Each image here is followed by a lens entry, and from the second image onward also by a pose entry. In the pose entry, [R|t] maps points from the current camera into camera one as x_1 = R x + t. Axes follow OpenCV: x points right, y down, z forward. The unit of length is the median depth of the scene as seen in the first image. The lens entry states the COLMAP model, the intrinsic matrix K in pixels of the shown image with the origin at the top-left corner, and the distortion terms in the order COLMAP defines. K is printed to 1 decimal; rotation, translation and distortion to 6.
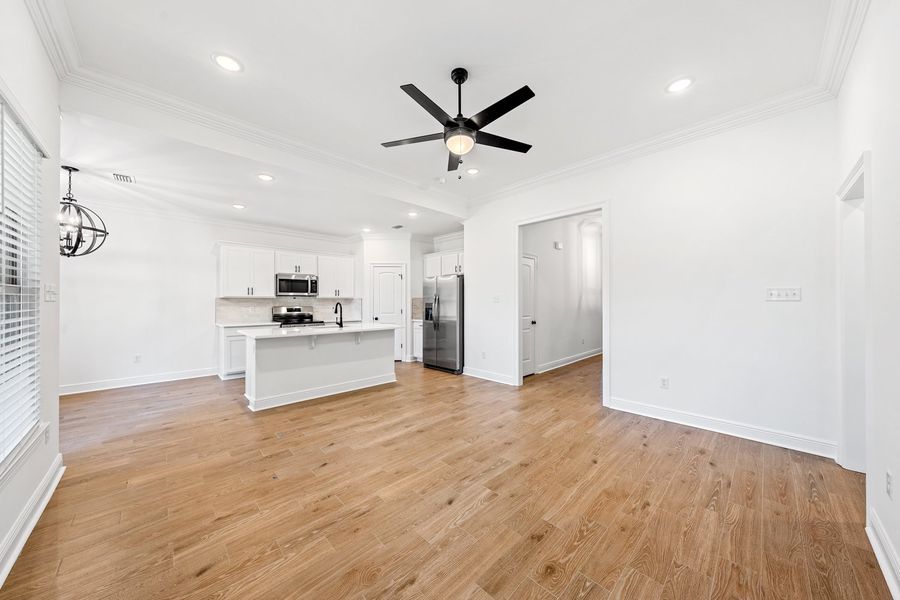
lens RADIAL K [[306.9, 0, 450.0], [0, 306.9, 300.0], [0, 0, 1]] dist [0.001054, 0.000044]
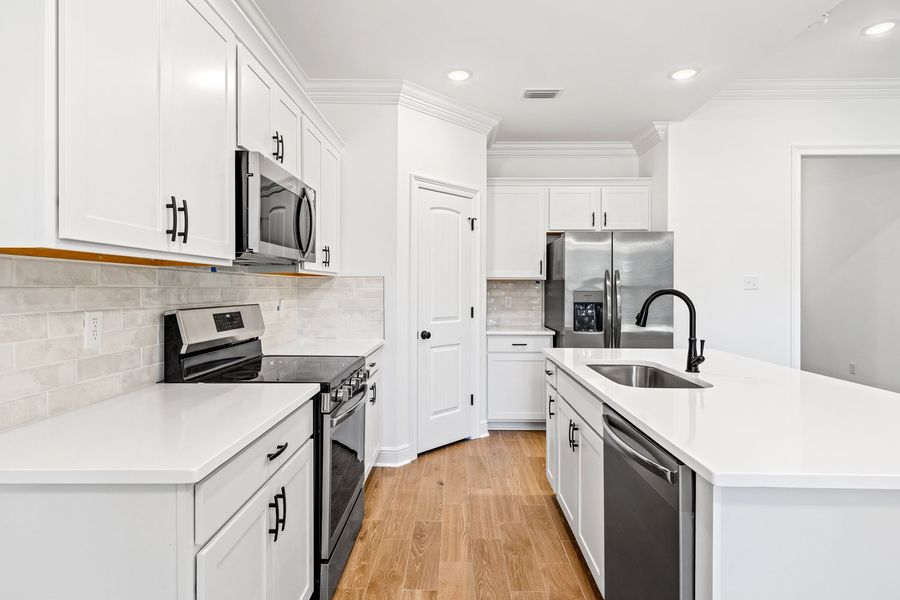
lens RADIAL K [[471.1, 0, 449.9], [0, 471.1, 288.8], [0, 0, 1]] dist [-0.000408, -0.000433]
pose [[0.702685, 0.005223, 0.711482, -0.936472], [-0.007322, 0.999973, -0.000109, 0.011383], [-0.711463, -0.005133, 0.702705, 0.925643]]
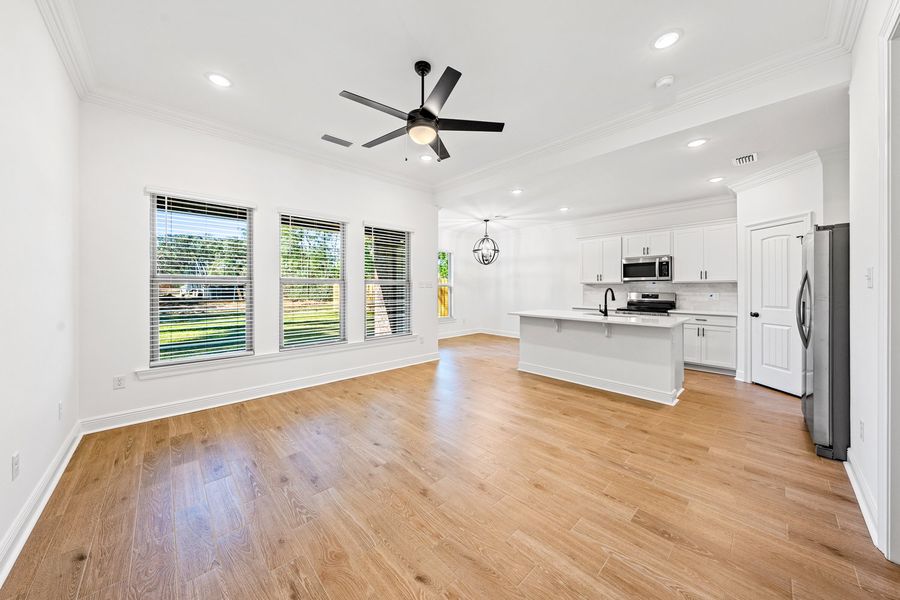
lens RADIAL K [[308.4, 0, 449.5], [0, 308.4, 286.5], [0, 0, 1]] dist [0.000558, 0.000003]
pose [[-0.017435, -0.002250, -0.999845, 0.596965], [0.006851, 0.999974, -0.002370, 0.002659], [0.999825, -0.006892, -0.017419, 0.619322]]
